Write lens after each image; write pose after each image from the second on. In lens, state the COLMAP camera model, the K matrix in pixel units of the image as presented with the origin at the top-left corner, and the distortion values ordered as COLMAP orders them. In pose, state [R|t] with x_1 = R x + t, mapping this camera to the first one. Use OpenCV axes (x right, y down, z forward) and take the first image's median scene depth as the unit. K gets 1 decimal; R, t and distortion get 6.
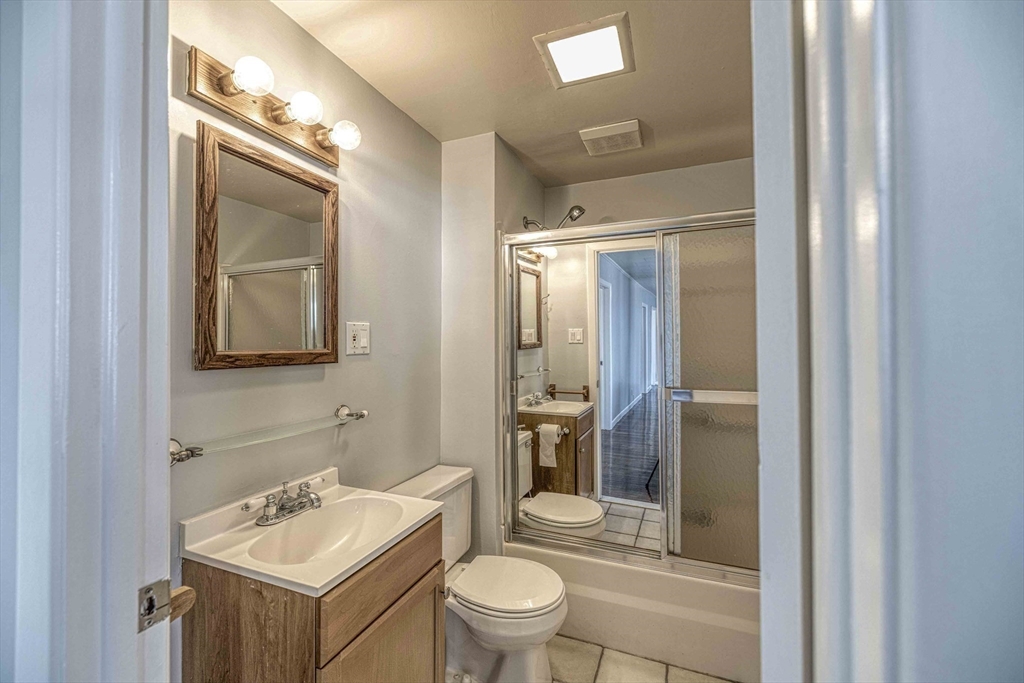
lens RADIAL K [[429.4, 0, 510.0], [0, 429.4, 337.2], [0, 0, 1]] dist [-0.000900, -0.000073]
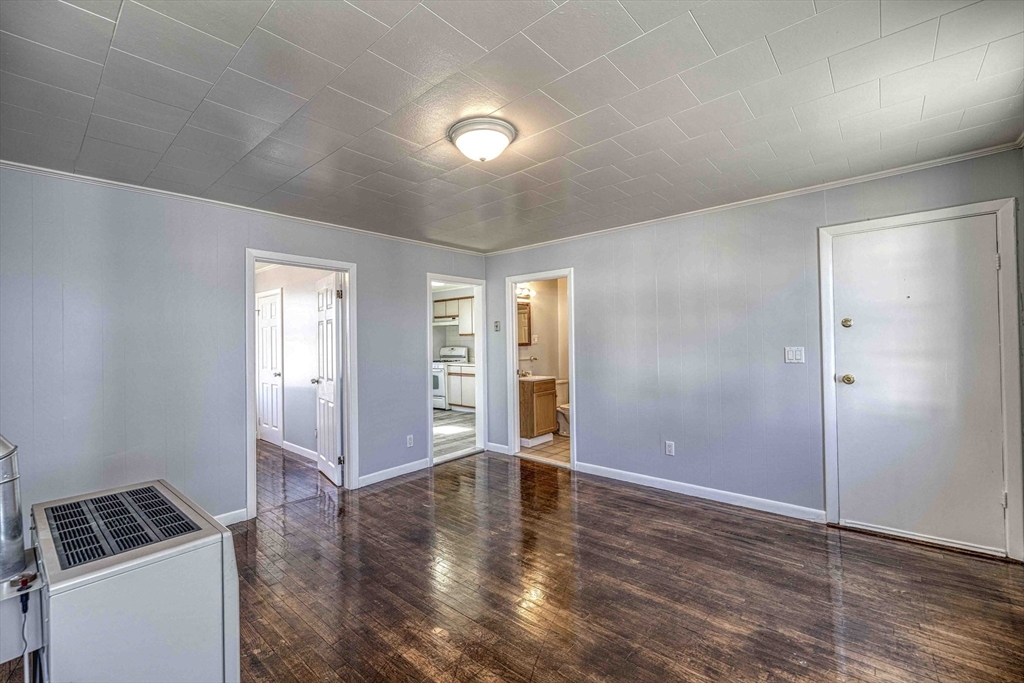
lens RADIAL K [[429.4, 0, 510.0], [0, 429.4, 337.2], [0, 0, 1]] dist [-0.000900, -0.000073]
pose [[0.946039, -0.010954, -0.323867, 0.731474], [0.013690, 0.999887, 0.006171, -0.047573], [0.323763, -0.010272, 0.946082, -2.905989]]
